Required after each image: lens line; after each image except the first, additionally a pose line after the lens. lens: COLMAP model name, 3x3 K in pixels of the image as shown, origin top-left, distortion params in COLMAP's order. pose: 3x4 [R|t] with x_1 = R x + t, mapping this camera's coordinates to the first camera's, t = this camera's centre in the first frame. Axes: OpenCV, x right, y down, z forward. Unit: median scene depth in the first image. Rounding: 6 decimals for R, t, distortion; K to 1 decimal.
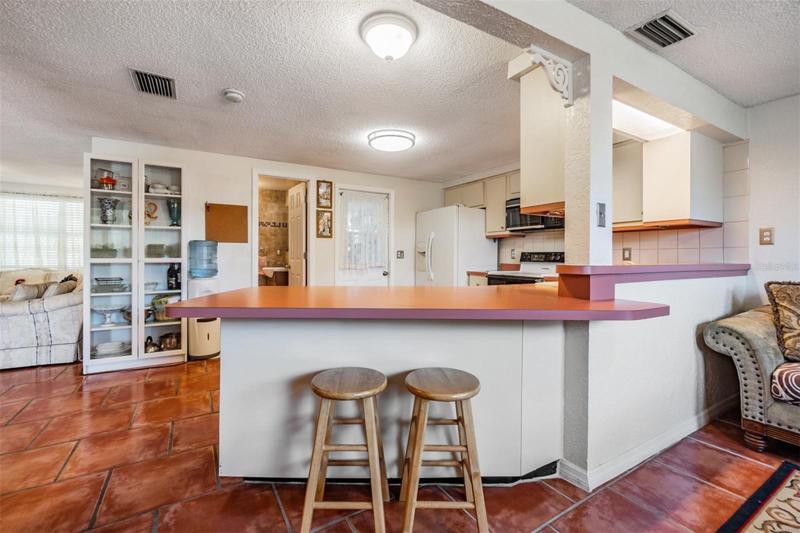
lens RADIAL K [[348.9, 0, 402.0], [0, 348.9, 258.2], [0, 0, 1]] dist [-0.002534, -0.000028]
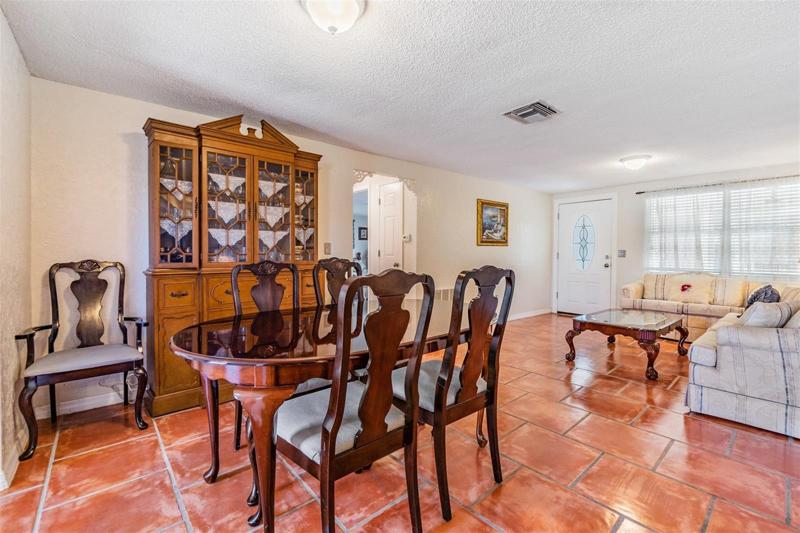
lens RADIAL K [[348.9, 0, 402.0], [0, 348.9, 258.2], [0, 0, 1]] dist [-0.002534, -0.000028]
pose [[0.183194, 0.008046, -0.983044, -0.487294], [-0.008270, 0.999944, 0.006643, -0.007435], [0.983042, 0.006913, 0.183250, 0.174984]]
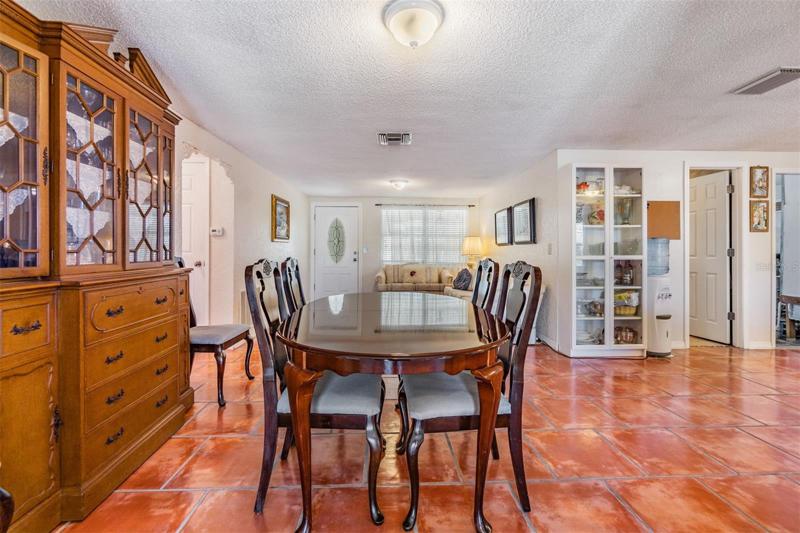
lens RADIAL K [[348.7, 0, 397.0], [0, 348.7, 250.7], [0, 0, 1]] dist [-0.000156, -0.000005]
pose [[0.878873, -0.004378, -0.477035, -0.712163], [0.000070, 0.999959, -0.009048, -0.004633], [0.477055, 0.007919, 0.878838, -0.228644]]
